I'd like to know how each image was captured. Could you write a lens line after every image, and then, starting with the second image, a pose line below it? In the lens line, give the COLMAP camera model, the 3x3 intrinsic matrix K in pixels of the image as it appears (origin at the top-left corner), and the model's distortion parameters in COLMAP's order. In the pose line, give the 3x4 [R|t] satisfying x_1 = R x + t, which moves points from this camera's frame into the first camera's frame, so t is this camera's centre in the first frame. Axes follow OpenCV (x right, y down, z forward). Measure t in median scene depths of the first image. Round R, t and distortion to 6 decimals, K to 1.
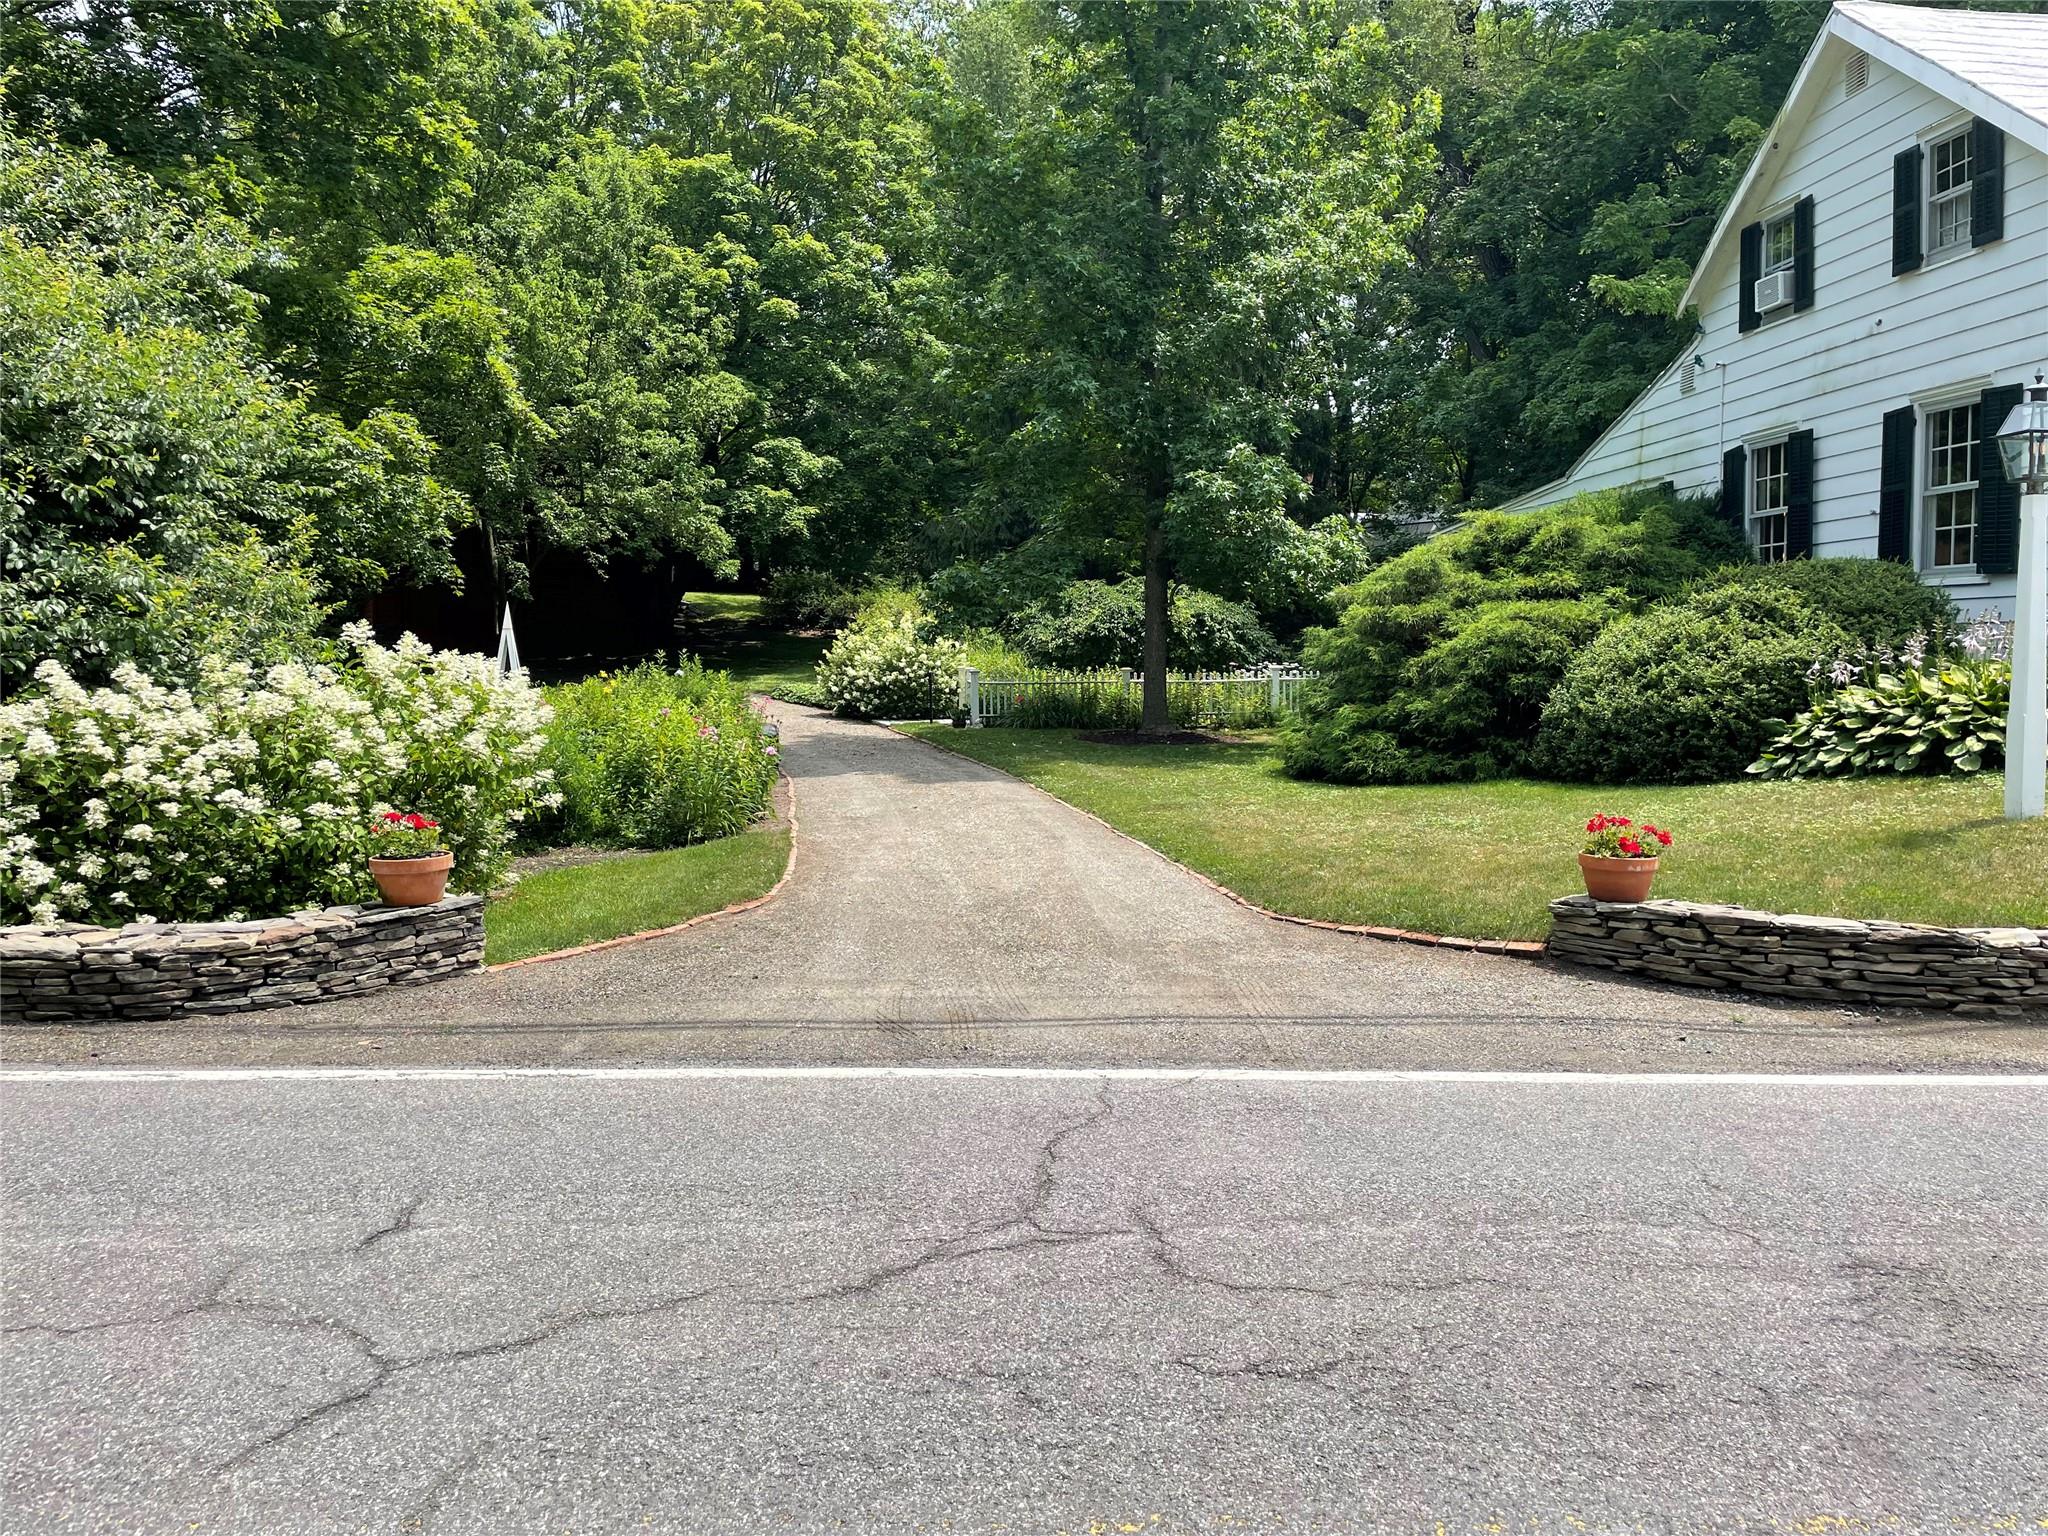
lens RADIAL K [[1546.6, 0, 1032.6], [0, 1546.6, 749.4], [0, 0, 1]] dist [0.083211, -0.102663]
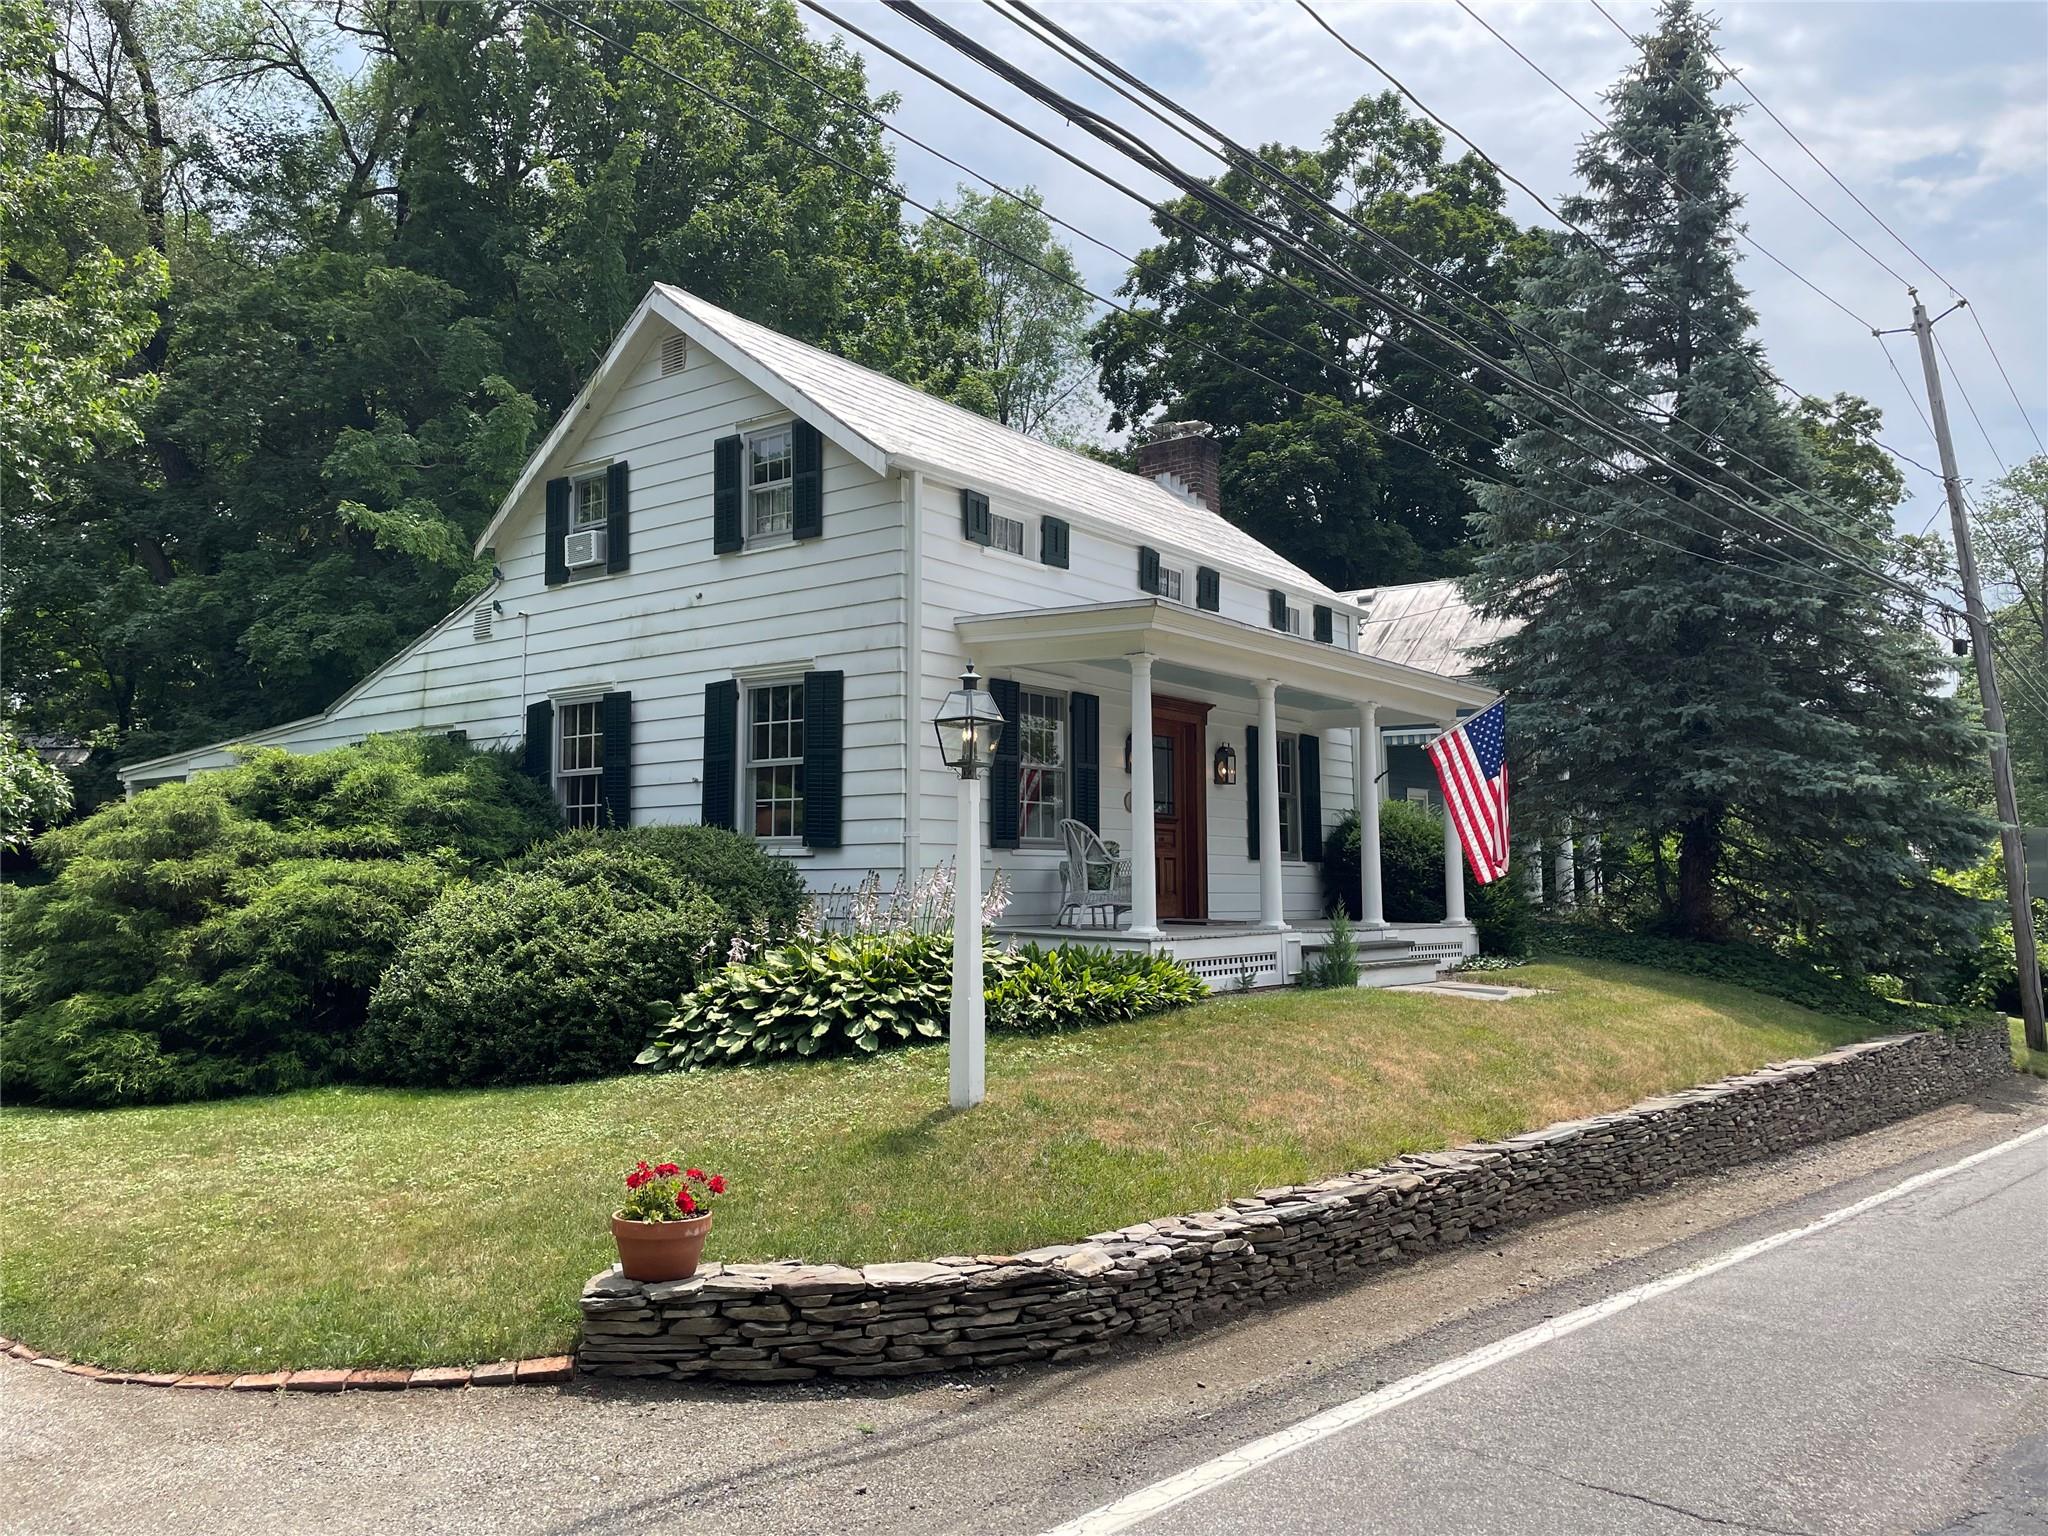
lens RADIAL K [[1546.6, 0, 1012.2], [0, 1546.6, 752.0], [0, 0, 1]] dist [0.083211, -0.102663]
pose [[0.683946, 0.073713, 0.725799, -0.046743], [0.039198, 0.989732, -0.137455, -0.026288], [-0.728479, 0.122461, 0.674033, 0.194008]]
